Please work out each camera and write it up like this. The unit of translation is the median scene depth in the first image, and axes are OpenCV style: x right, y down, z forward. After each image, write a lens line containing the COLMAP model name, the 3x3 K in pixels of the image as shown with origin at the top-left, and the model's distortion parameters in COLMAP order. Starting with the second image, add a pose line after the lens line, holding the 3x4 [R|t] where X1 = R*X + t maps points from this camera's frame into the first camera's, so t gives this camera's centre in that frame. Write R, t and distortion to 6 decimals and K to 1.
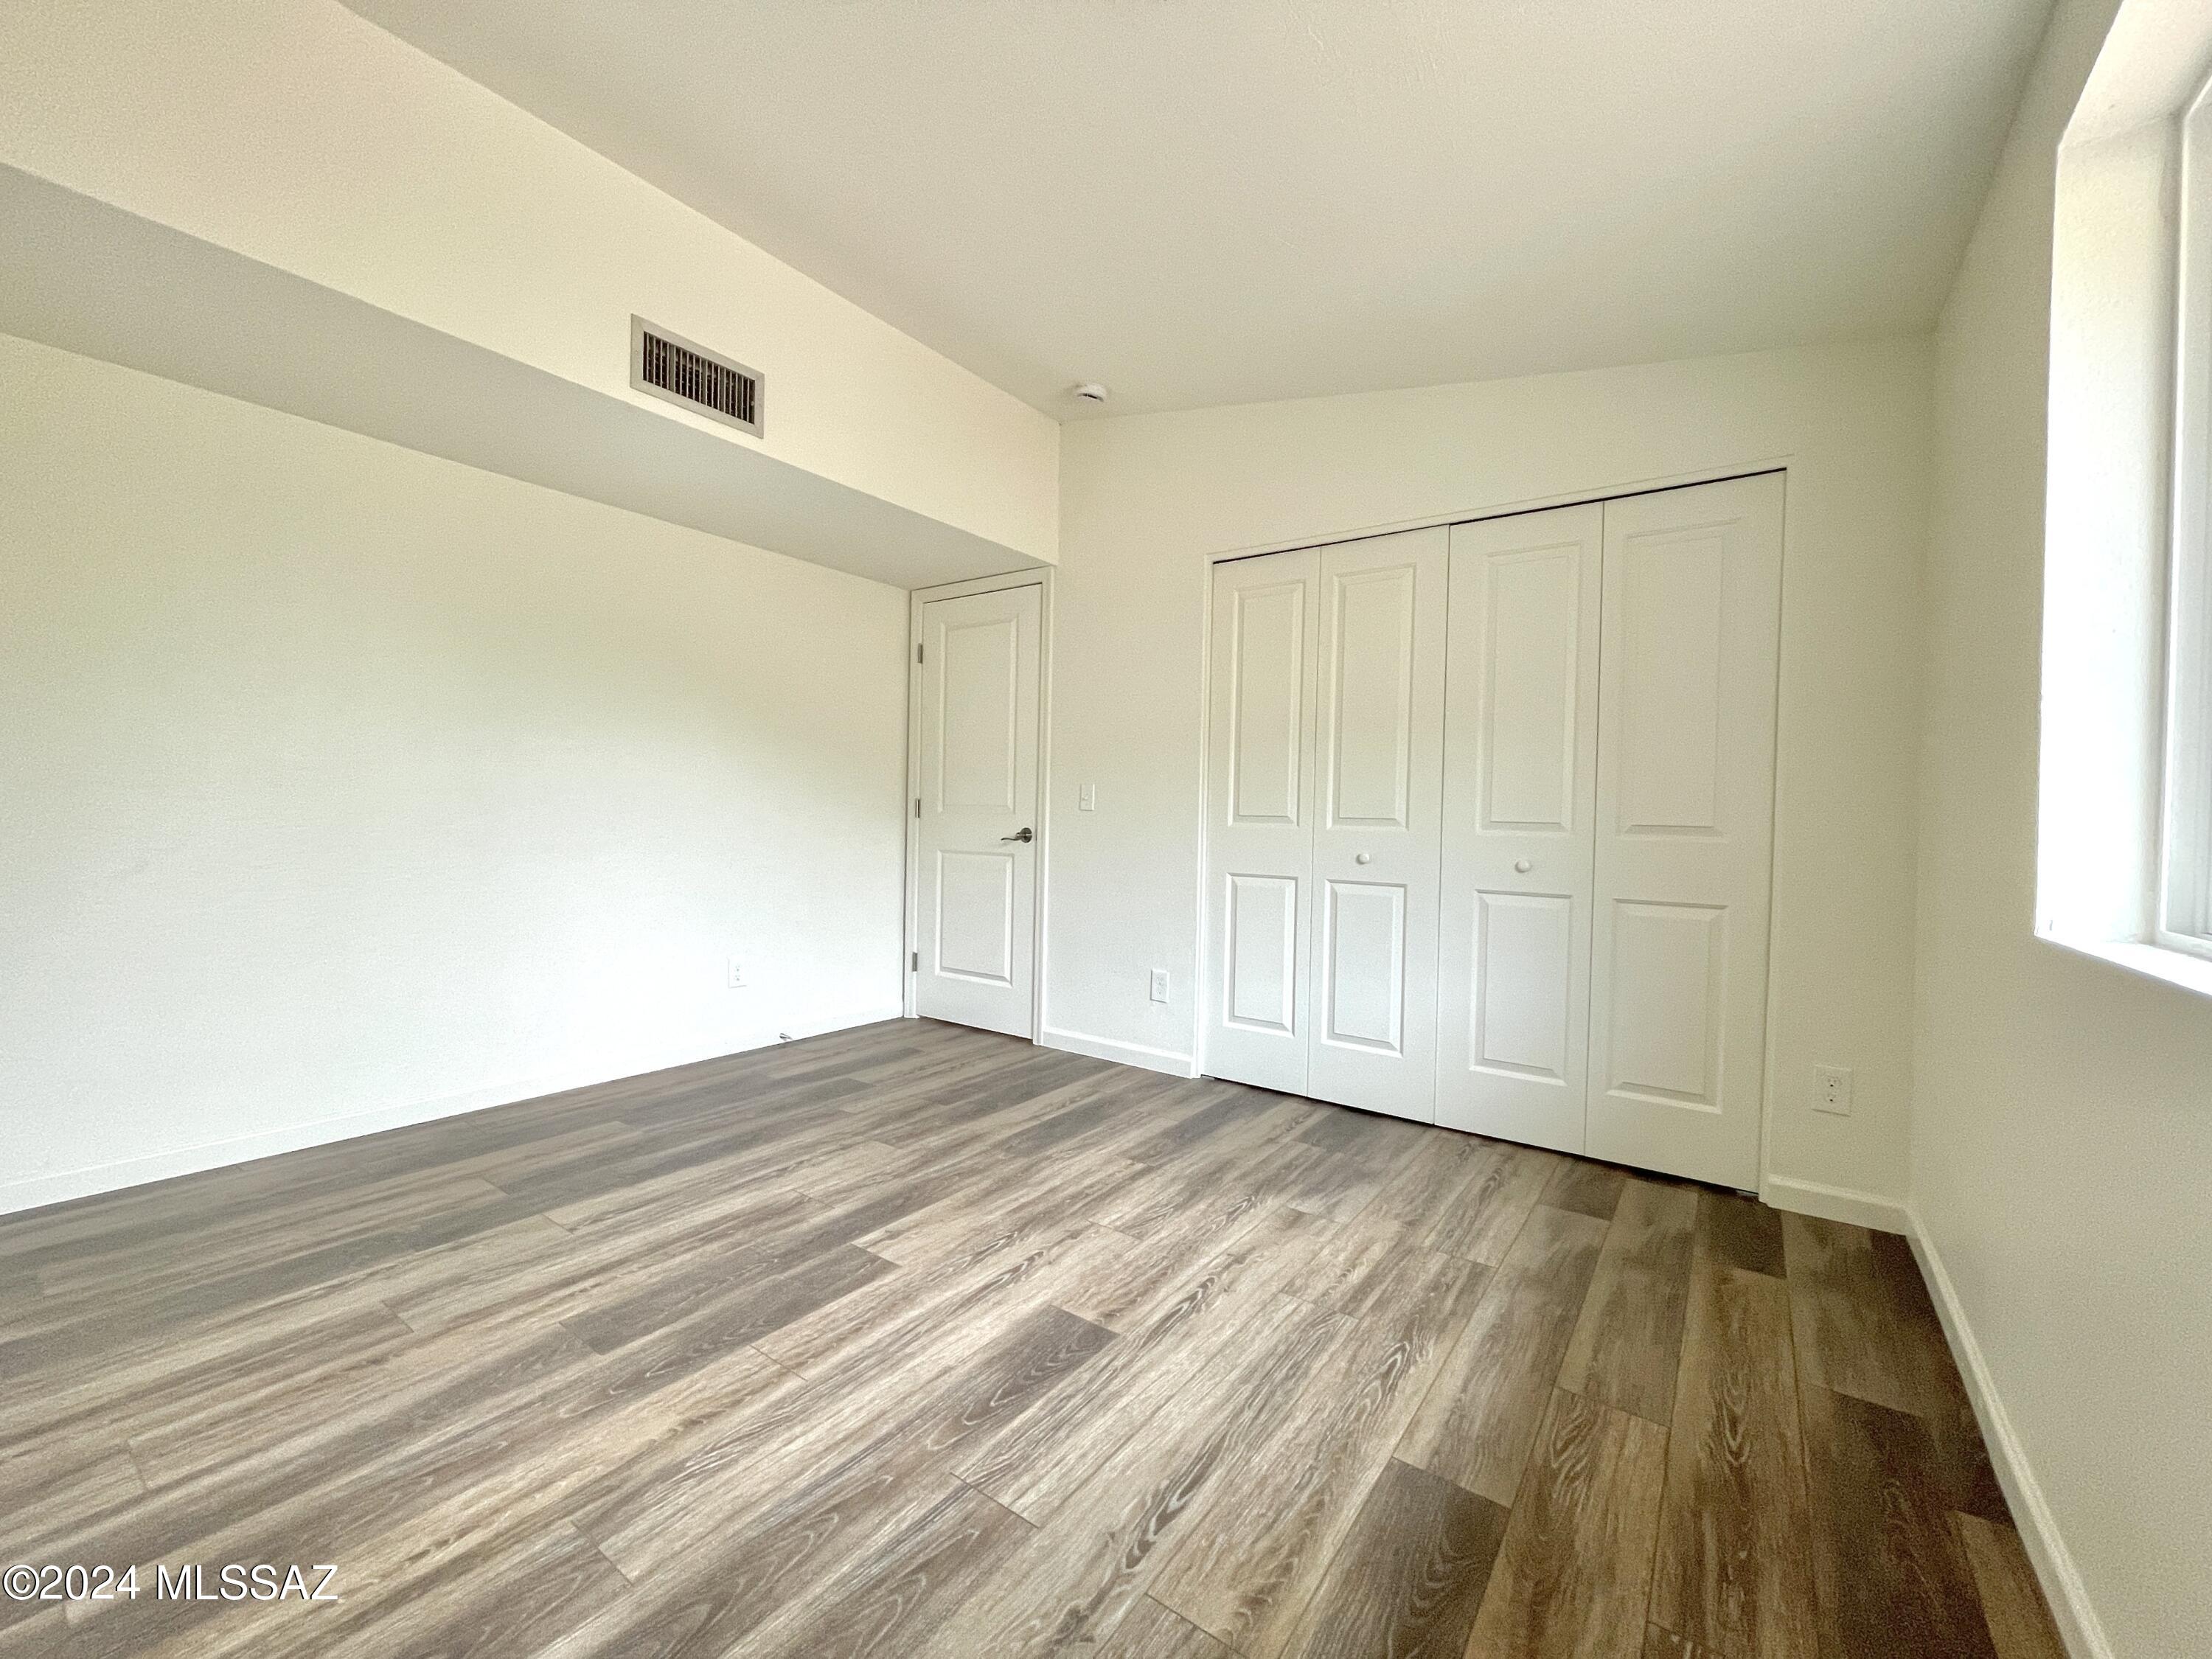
lens RADIAL K [[893.0, 0, 1106.0], [0, 893.0, 829.5], [0, 0, 1]] dist [-0.000014, -0.000099]
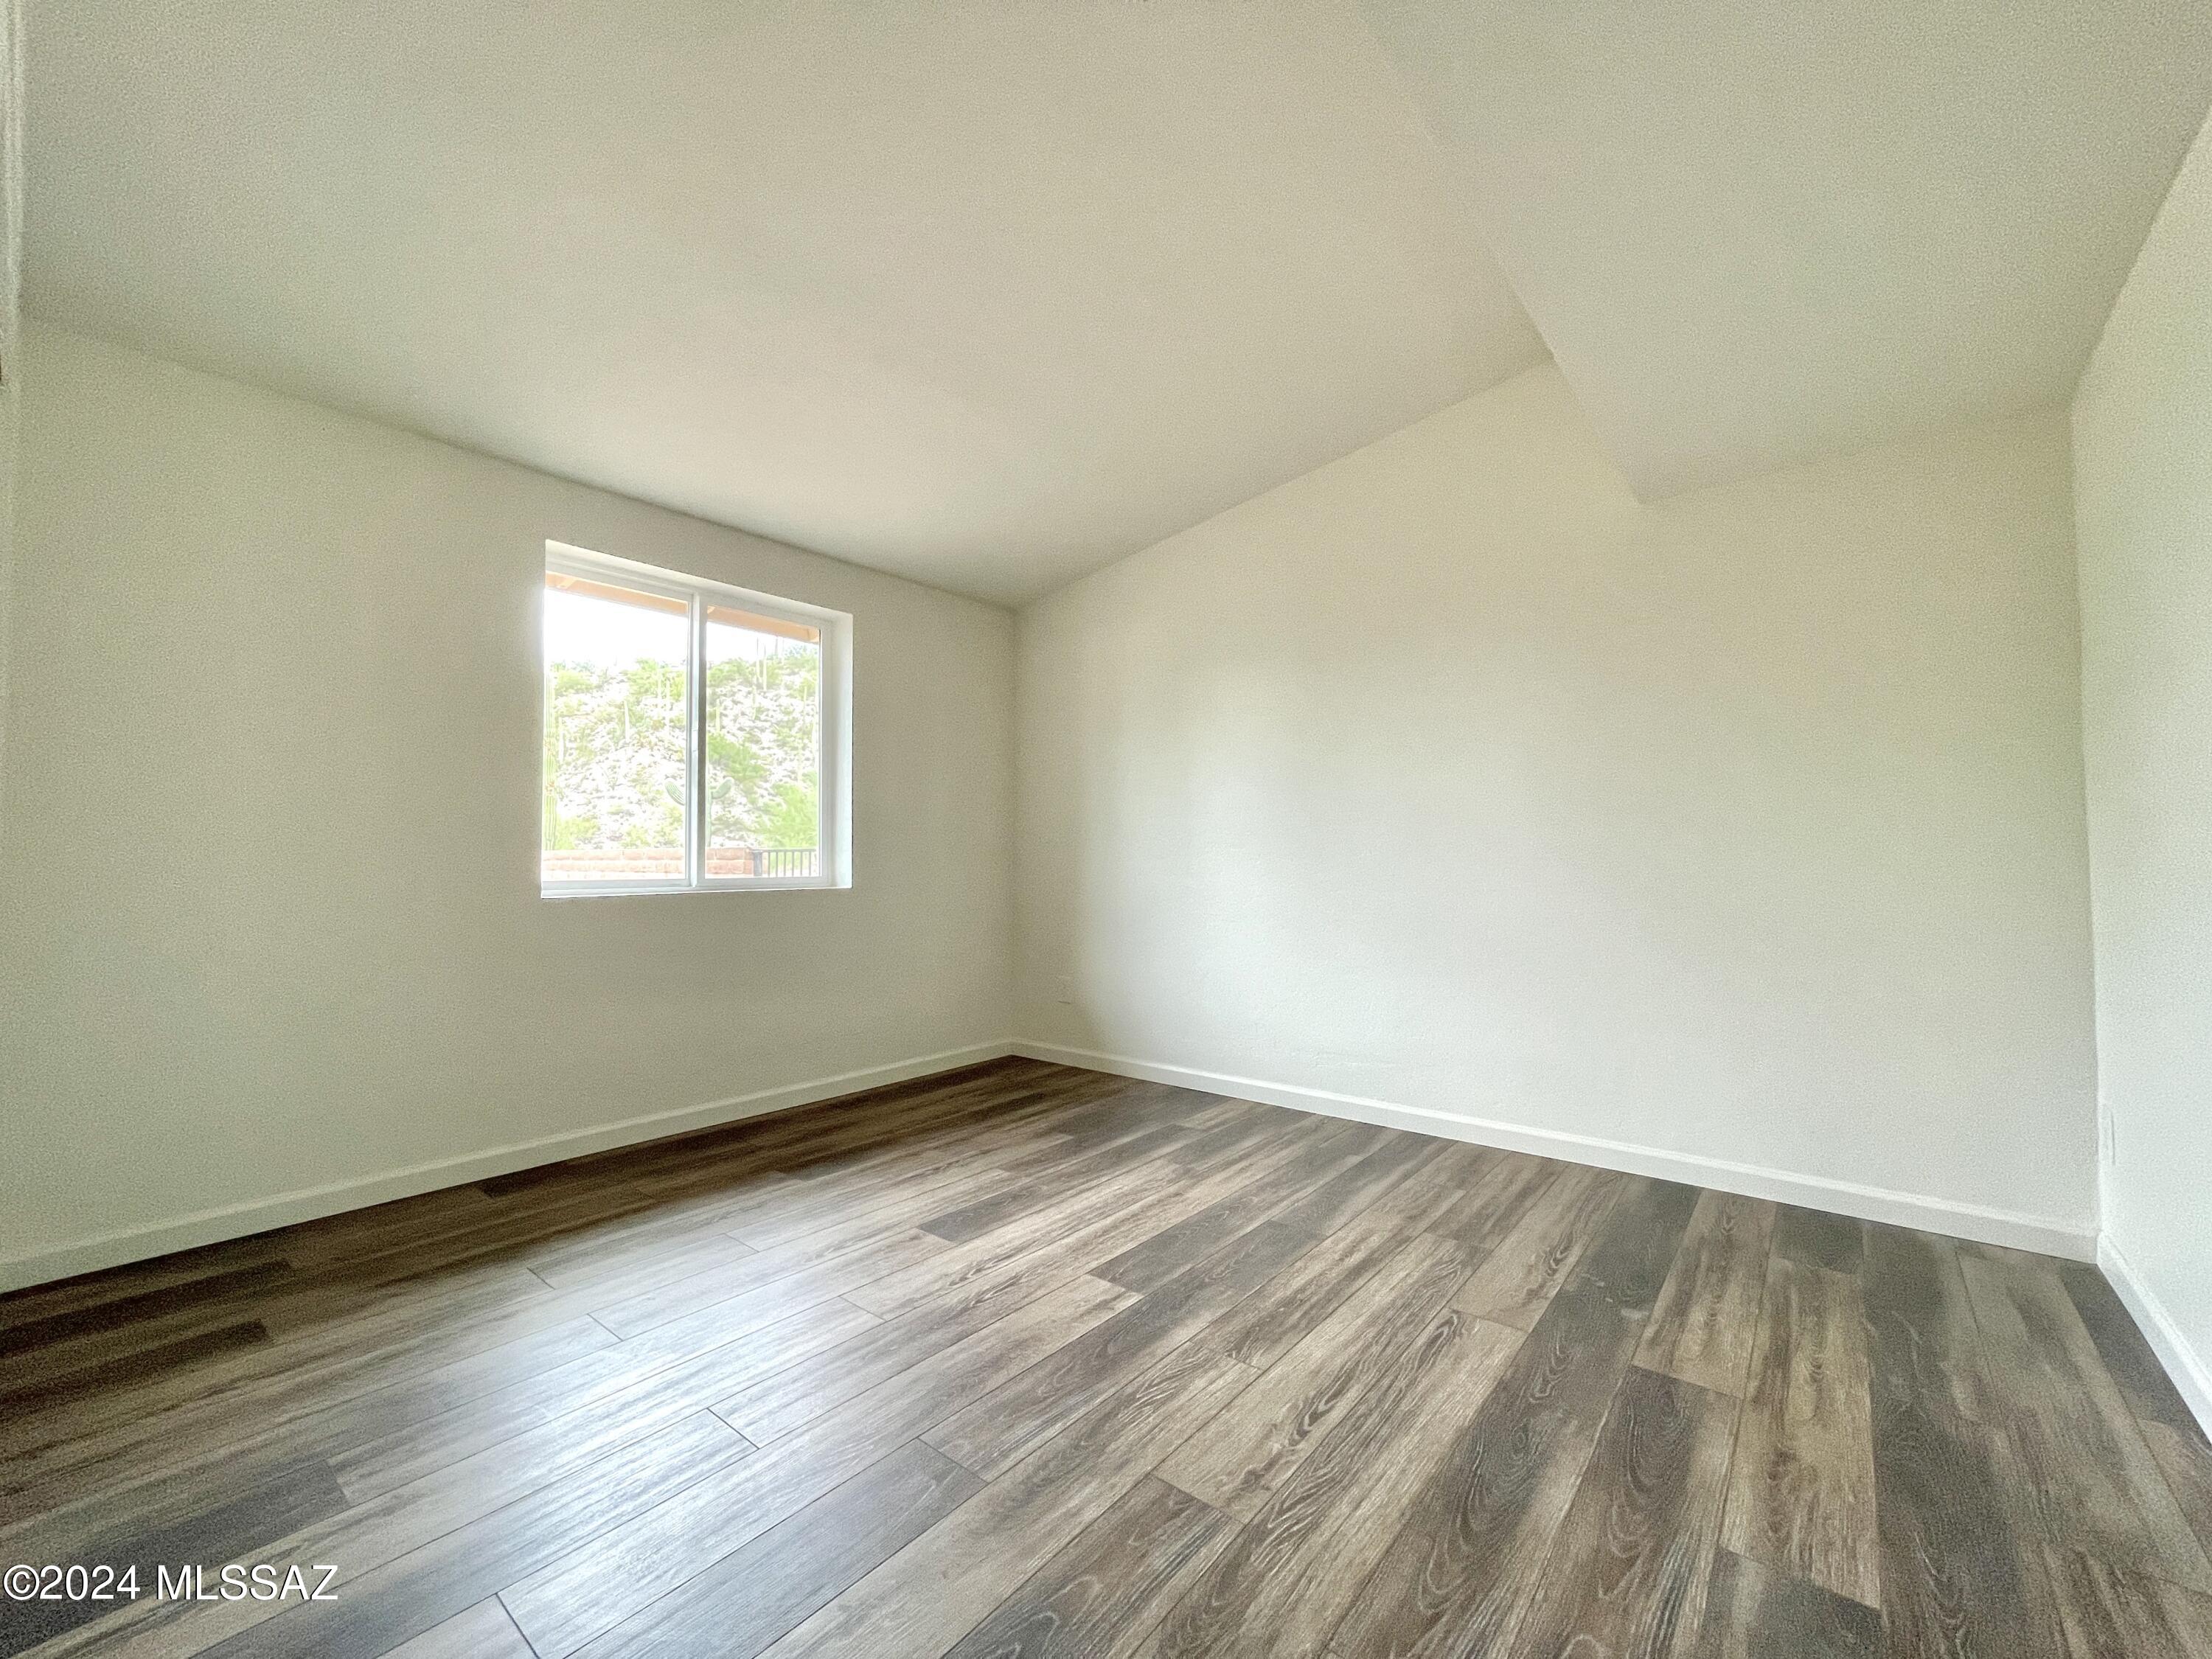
lens RADIAL K [[893.0, 0, 1106.0], [0, 893.0, 829.5], [0, 0, 1]] dist [-0.000014, -0.000099]
pose [[-0.997592, -0.017464, 0.067125, -0.322379], [-0.019157, 0.999512, -0.024661, -0.014824], [-0.066661, -0.025887, -0.997440, 2.120075]]
